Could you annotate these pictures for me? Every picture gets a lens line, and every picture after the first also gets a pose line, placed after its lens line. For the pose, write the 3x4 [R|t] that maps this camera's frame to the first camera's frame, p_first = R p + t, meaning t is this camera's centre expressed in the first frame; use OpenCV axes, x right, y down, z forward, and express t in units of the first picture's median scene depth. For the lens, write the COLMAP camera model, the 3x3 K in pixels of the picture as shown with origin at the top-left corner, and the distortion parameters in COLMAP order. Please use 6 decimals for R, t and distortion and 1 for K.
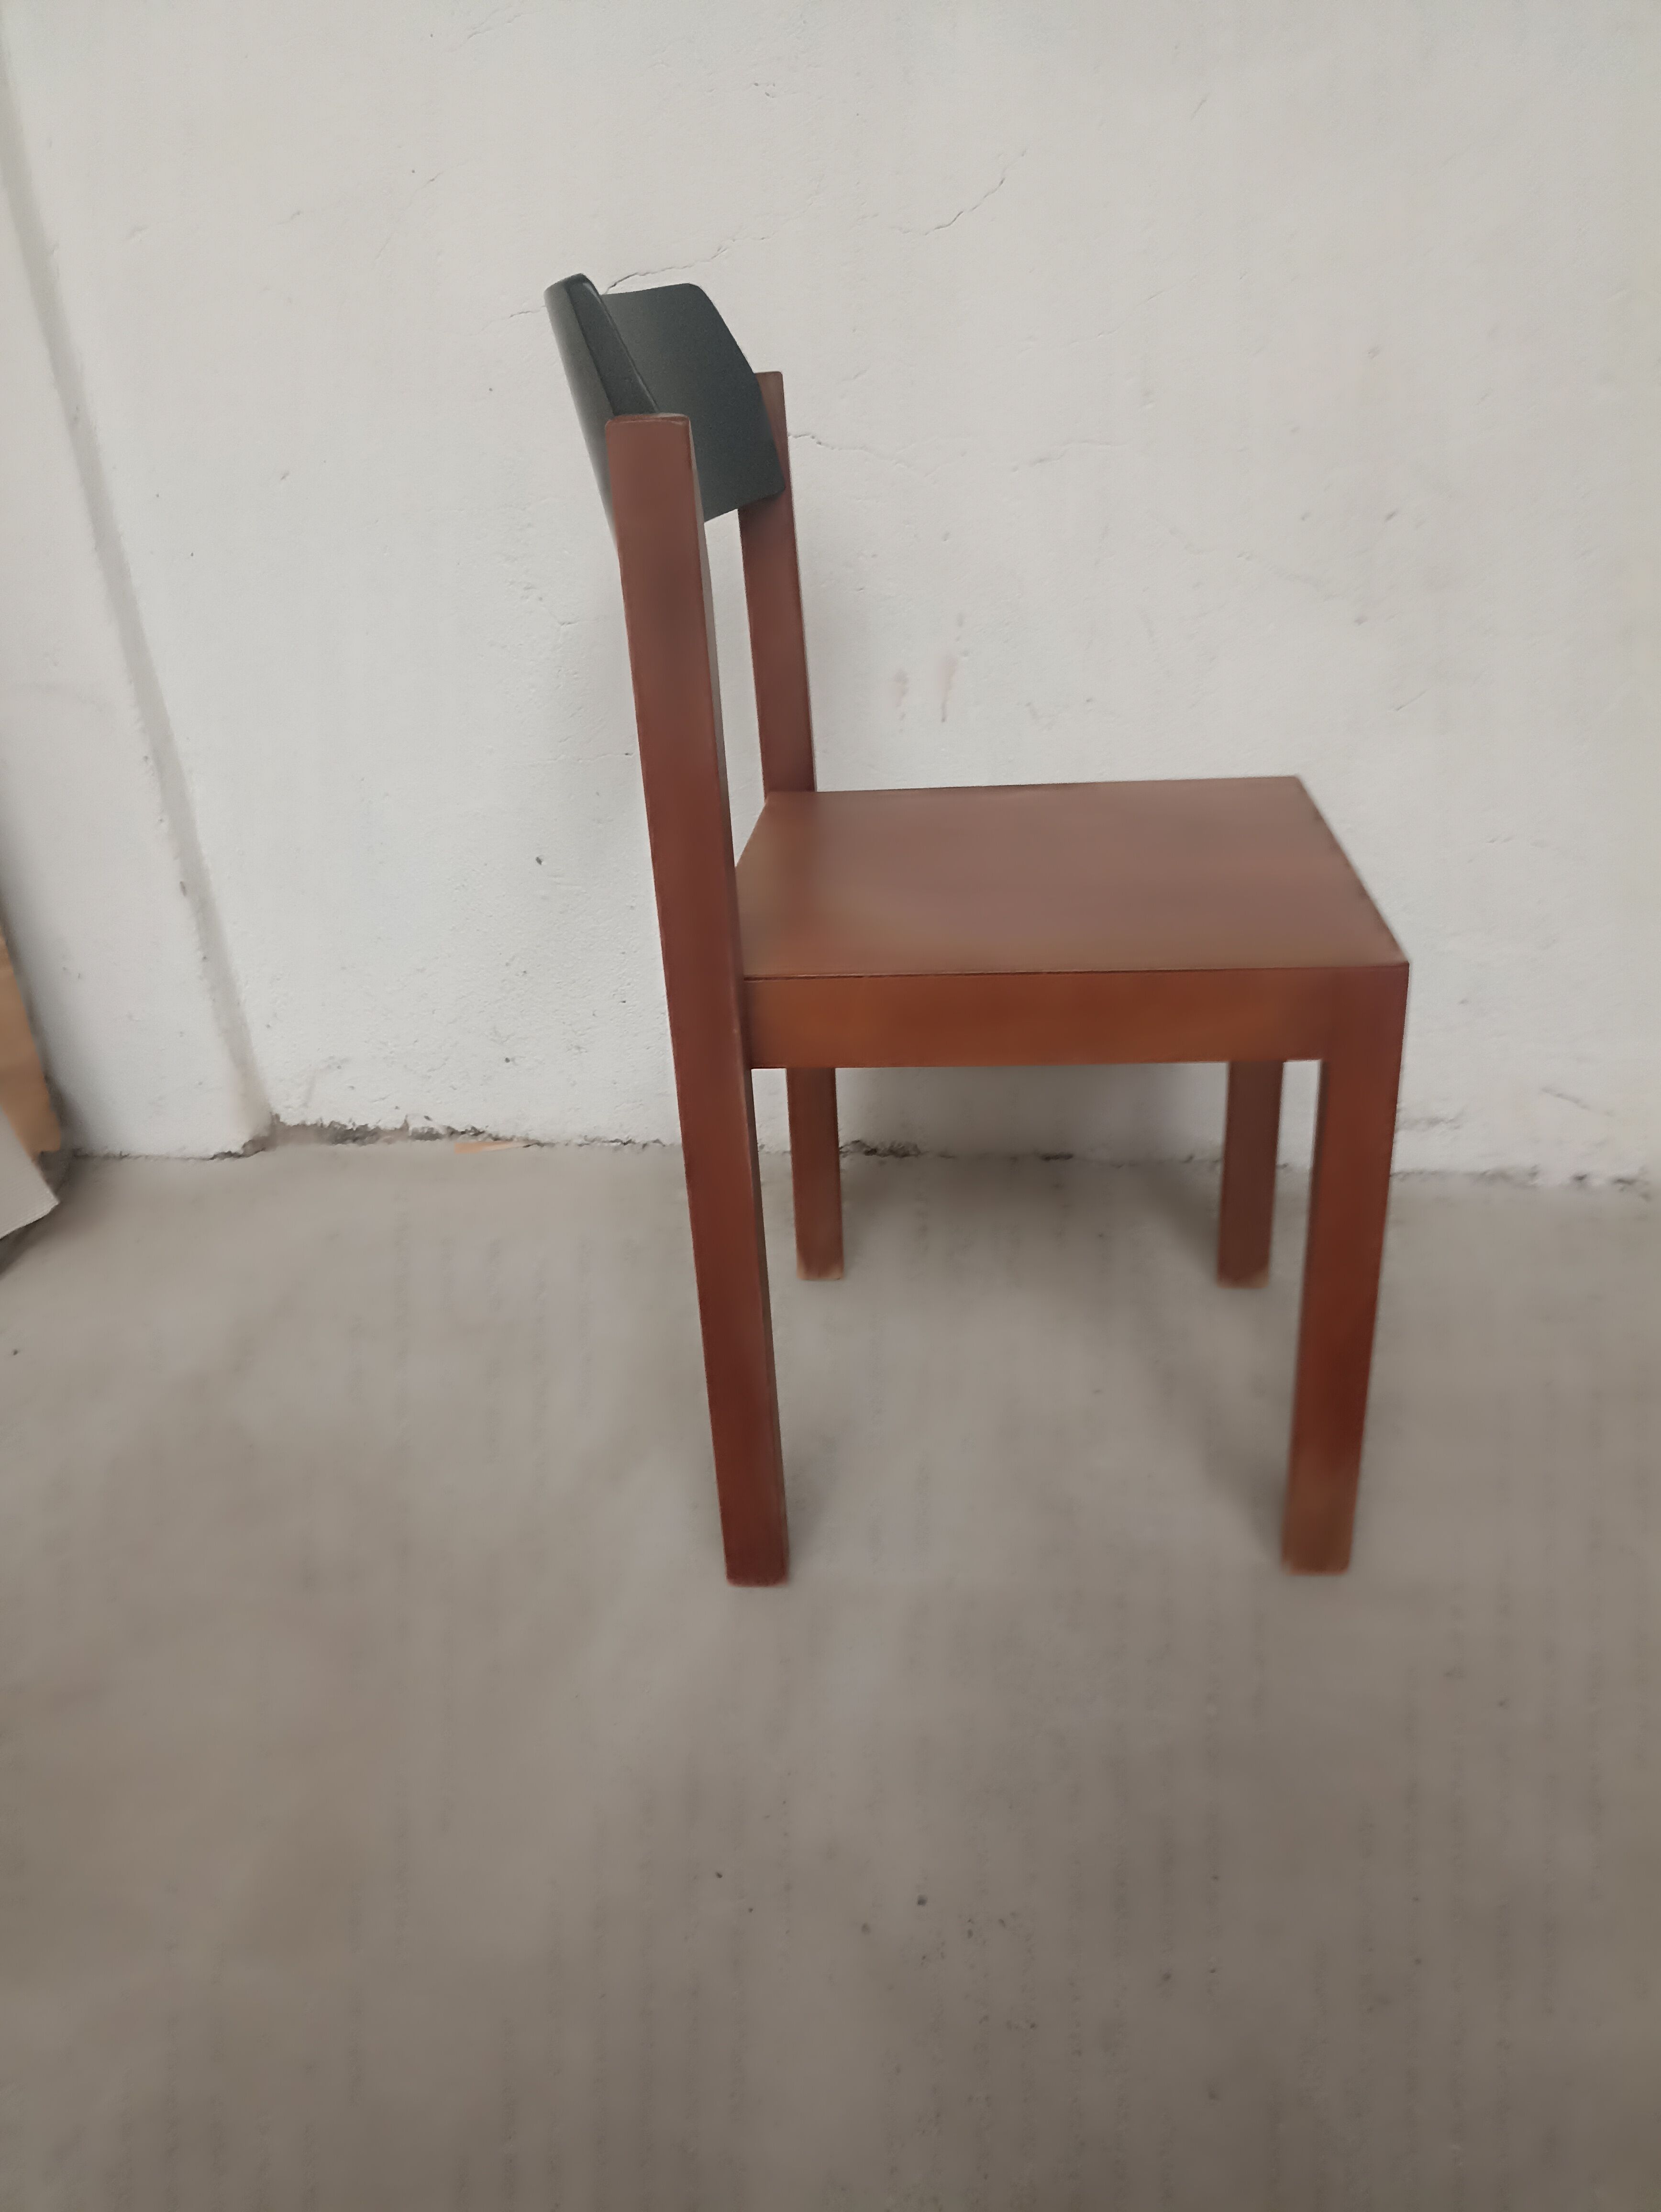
lens RADIAL K [[1661.6, 0, 817.3], [0, 1661.6, 1121.7], [0, 0, 1]] dist [0.023595, 0.001404]
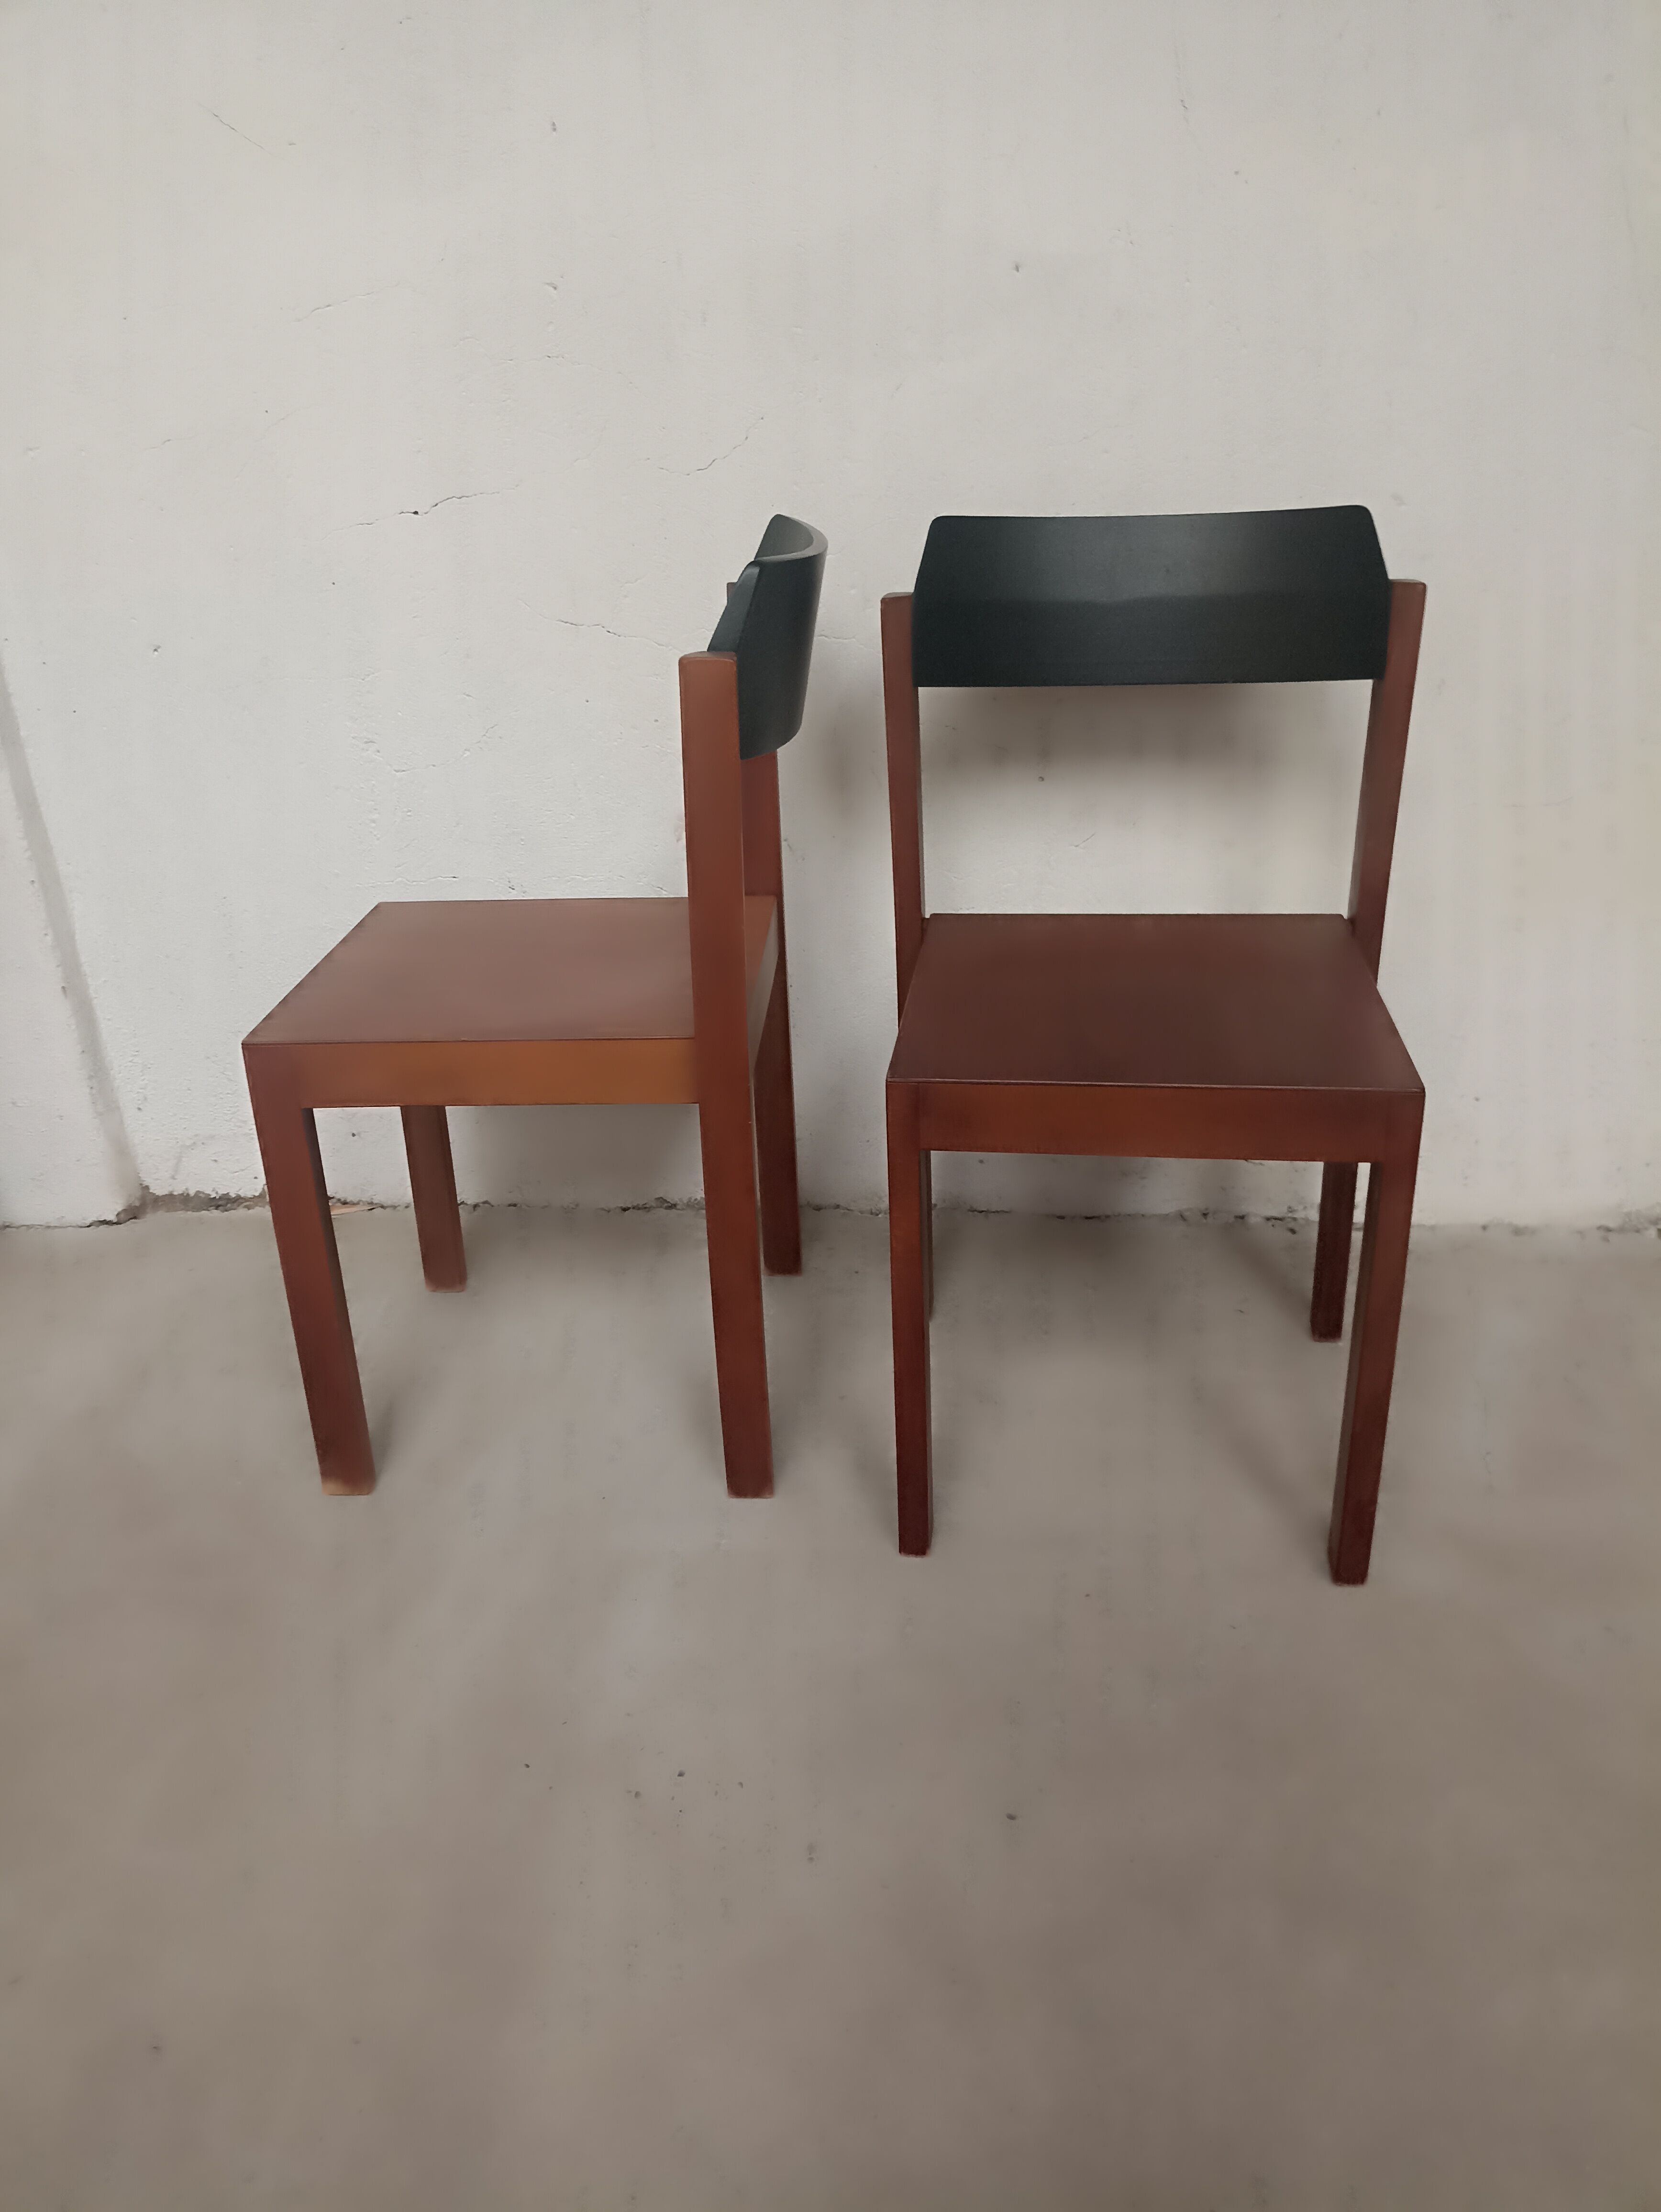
lens RADIAL K [[1661.6, 0, 817.3], [0, 1661.6, 1121.7], [0, 0, 1]] dist [0.023595, 0.001404]
pose [[0.996015, -0.016765, 0.087597, 0.033320], [0.019659, 0.999285, -0.032287, -0.002525], [-0.086993, 0.033880, 0.995633, -0.181561]]
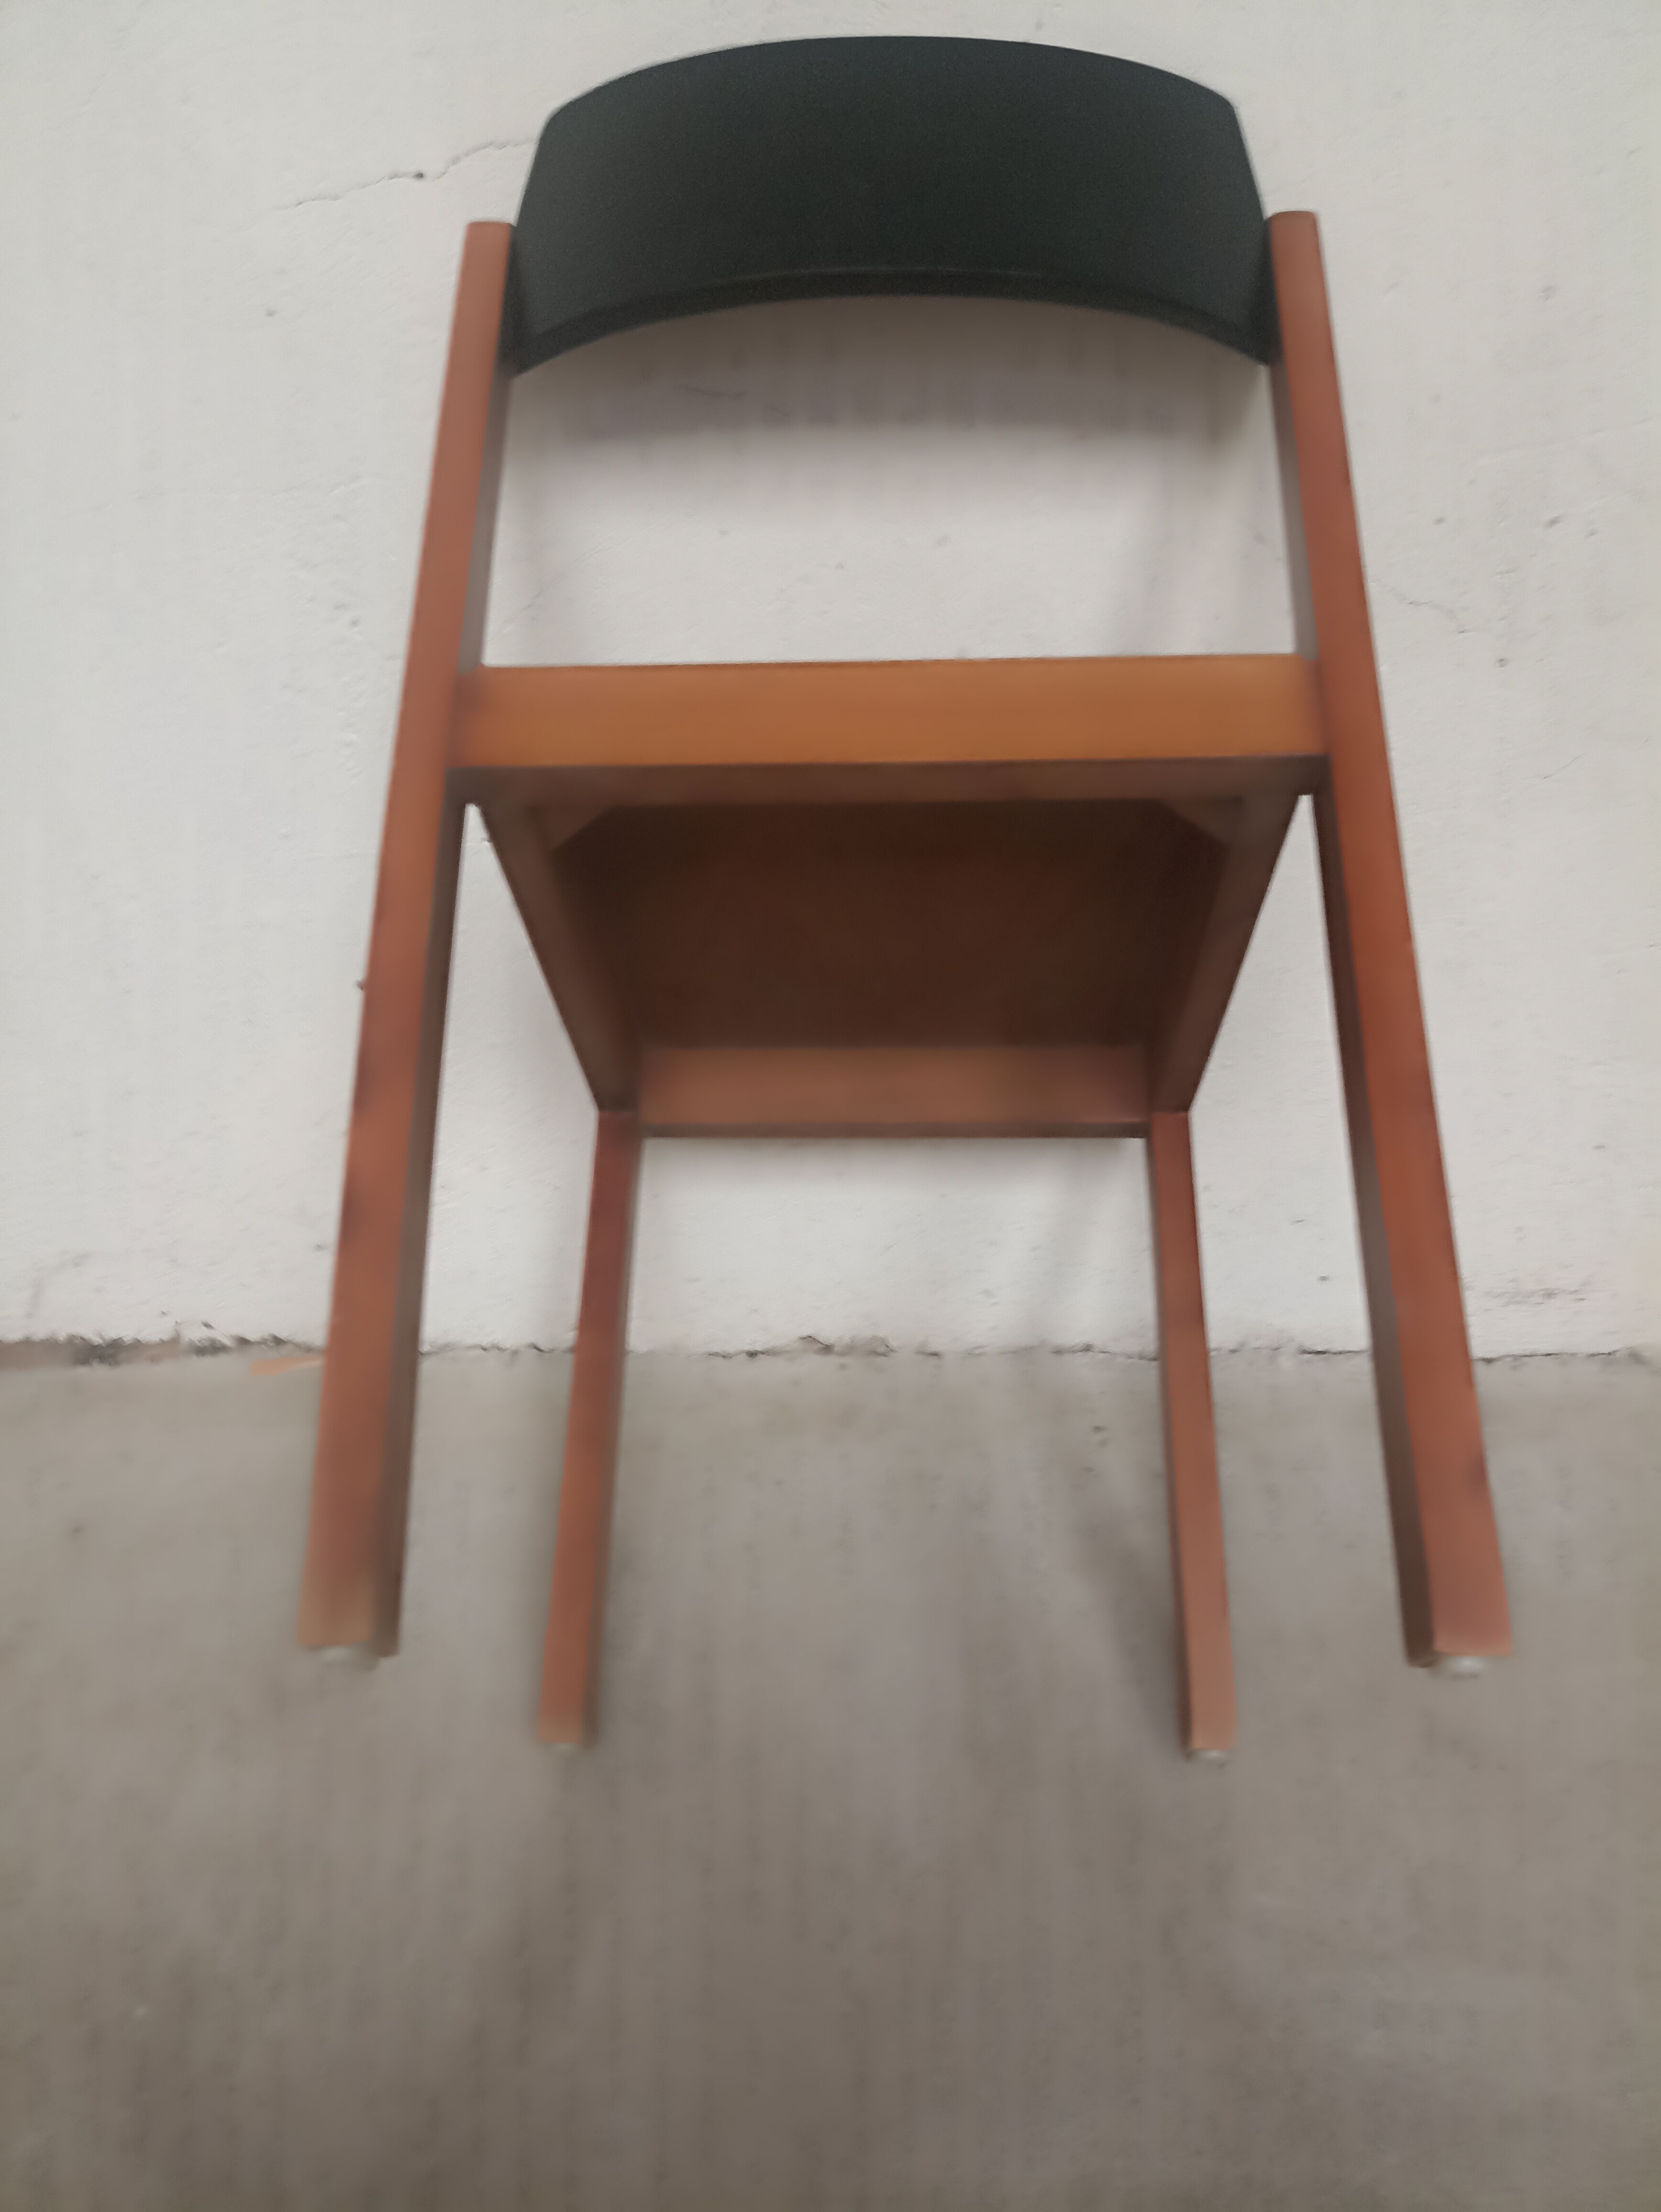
lens RADIAL K [[1627.1, 0, 830.5], [0, 1627.1, 1106.0], [0, 0, 1]] dist [-0.000050, 0.057459]
pose [[0.988759, -0.037794, 0.144661, -0.066000], [0.037755, 0.999282, 0.003011, -0.092762], [-0.144671, 0.002484, 0.989477, 0.259617]]
